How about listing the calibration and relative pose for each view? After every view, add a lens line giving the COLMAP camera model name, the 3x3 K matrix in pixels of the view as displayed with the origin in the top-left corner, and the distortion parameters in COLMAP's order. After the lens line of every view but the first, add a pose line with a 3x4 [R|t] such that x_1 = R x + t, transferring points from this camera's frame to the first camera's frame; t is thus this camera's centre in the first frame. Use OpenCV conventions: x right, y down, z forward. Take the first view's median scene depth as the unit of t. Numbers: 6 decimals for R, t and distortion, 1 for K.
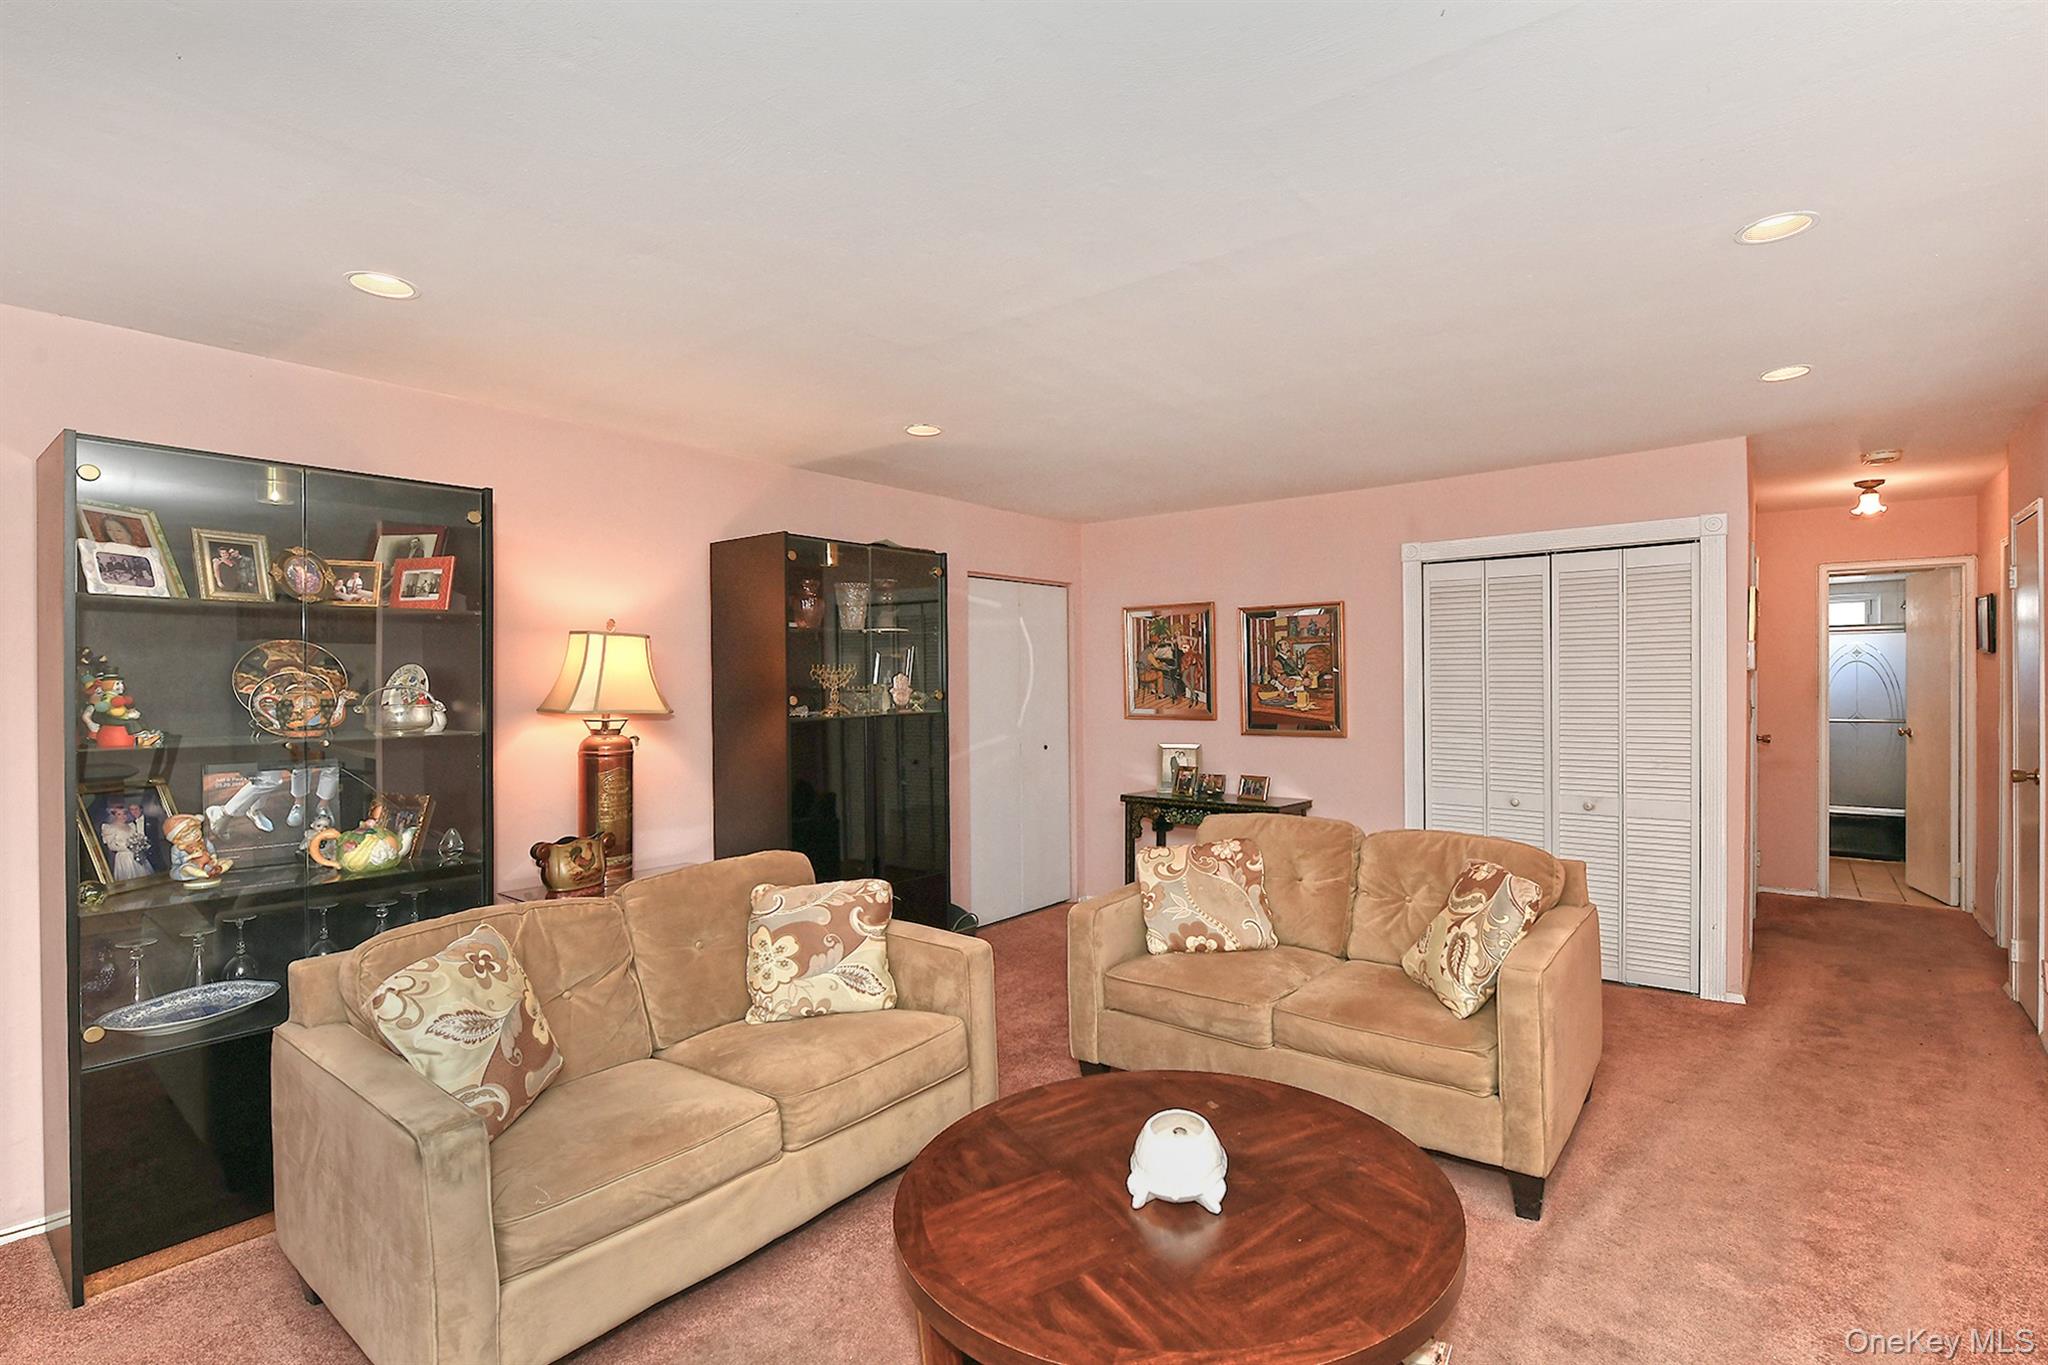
lens RADIAL K [[933.2, 0, 1104.9], [0, 933.2, 676.7], [0, 0, 1]] dist [-0.001351, -0.002288]
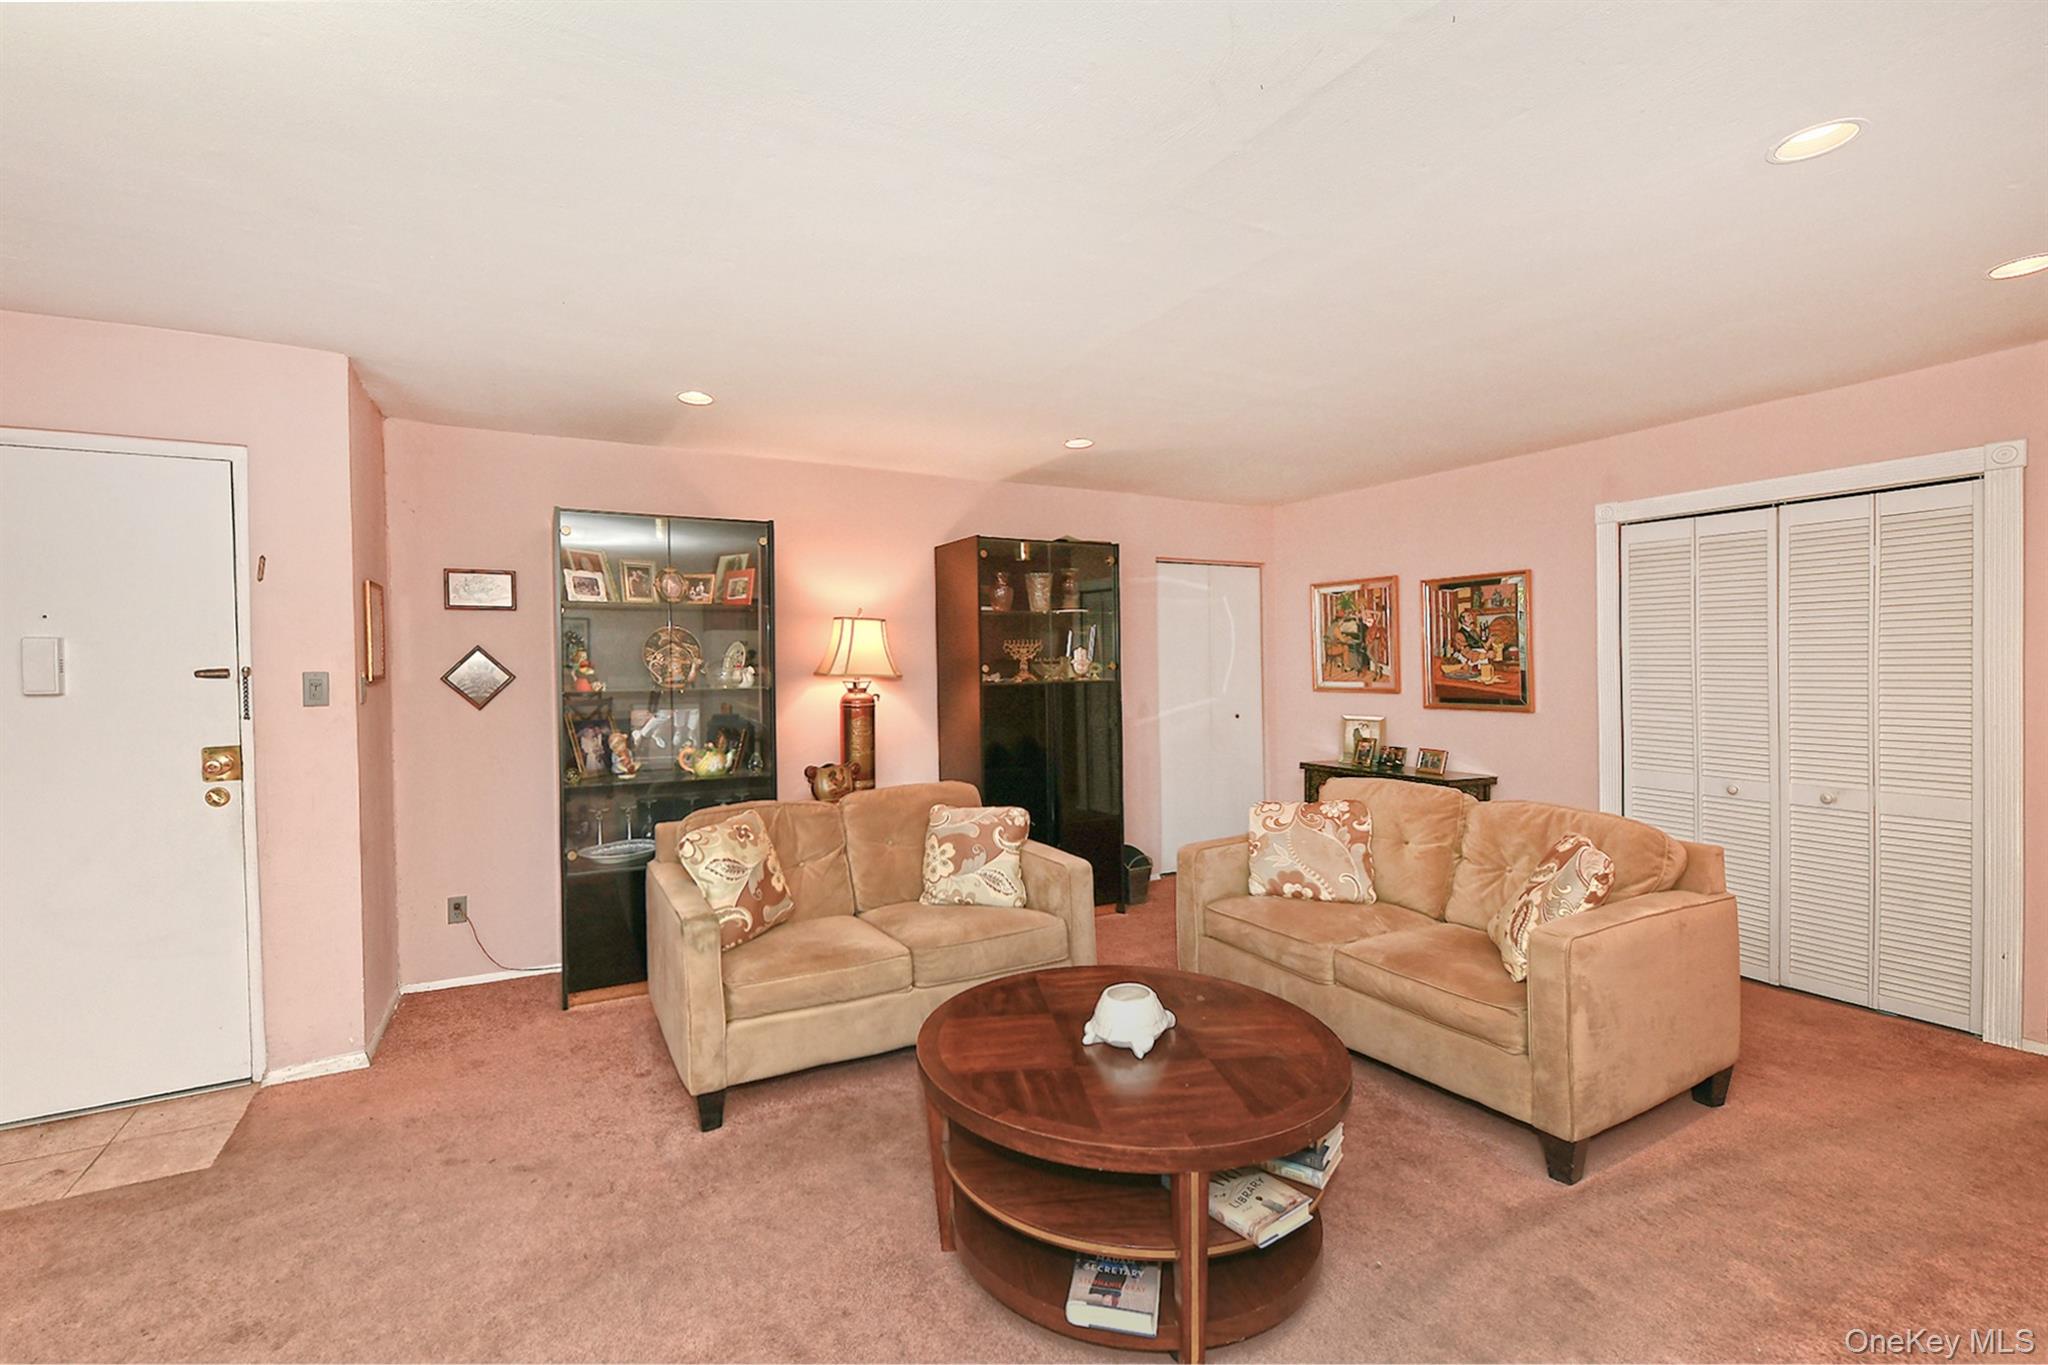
lens RADIAL K [[919.3, 0, 1016.4], [0, 919.3, 680.7], [0, 0, 1]] dist [0.003183, 0.001267]
pose [[0.895022, 0.010041, -0.445909, 0.325408], [0.001239, 0.999687, 0.024997, 0.013307], [0.446021, -0.022925, 0.894729, -0.124186]]
